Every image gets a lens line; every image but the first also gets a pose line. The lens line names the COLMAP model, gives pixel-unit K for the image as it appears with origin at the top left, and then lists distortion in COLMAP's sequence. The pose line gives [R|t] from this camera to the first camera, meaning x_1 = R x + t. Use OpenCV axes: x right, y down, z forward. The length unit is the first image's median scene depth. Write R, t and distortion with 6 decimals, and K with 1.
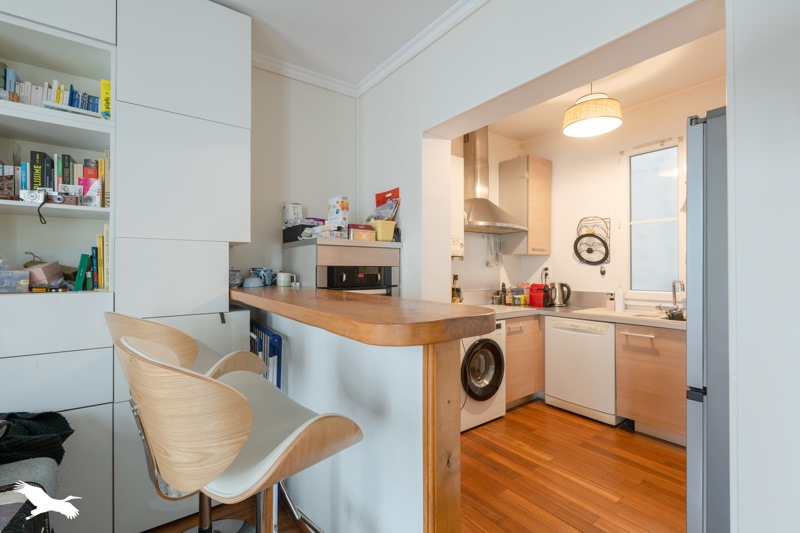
lens RADIAL K [[353.8, 0, 400.0], [0, 353.8, 266.5], [0, 0, 1]] dist [-0.000030, -0.000350]
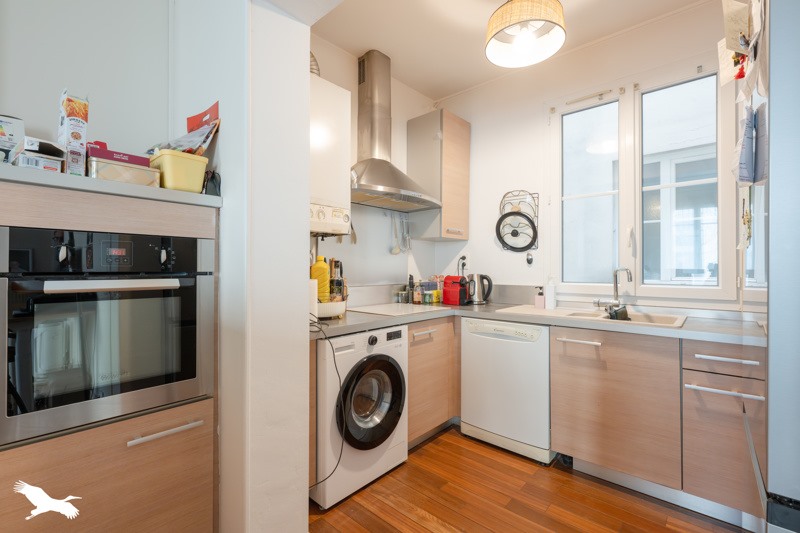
lens RADIAL K [[353.8, 0, 400.0], [0, 353.8, 266.5], [0, 0, 1]] dist [-0.000030, -0.000350]
pose [[0.978222, 0.003627, 0.207528, 0.135948], [-0.004139, 0.999989, 0.002030, 0.033074], [-0.207519, -0.002845, 0.978227, 0.314071]]
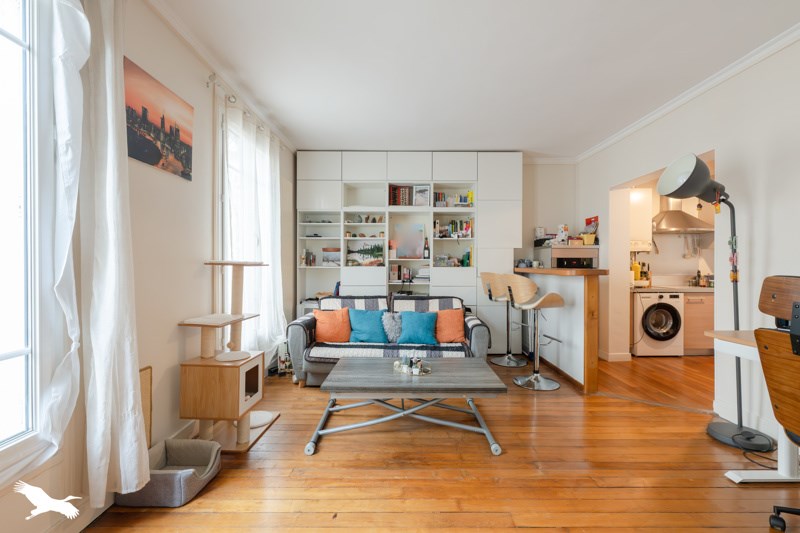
lens RADIAL K [[353.8, 0, 400.0], [0, 353.8, 266.5], [0, 0, 1]] dist [-0.000030, -0.000350]
pose [[0.804133, 0.004413, -0.594433, 0.220925], [0.002357, 0.999941, 0.010613, 0.018786], [0.594444, -0.009935, 0.804075, -0.934429]]
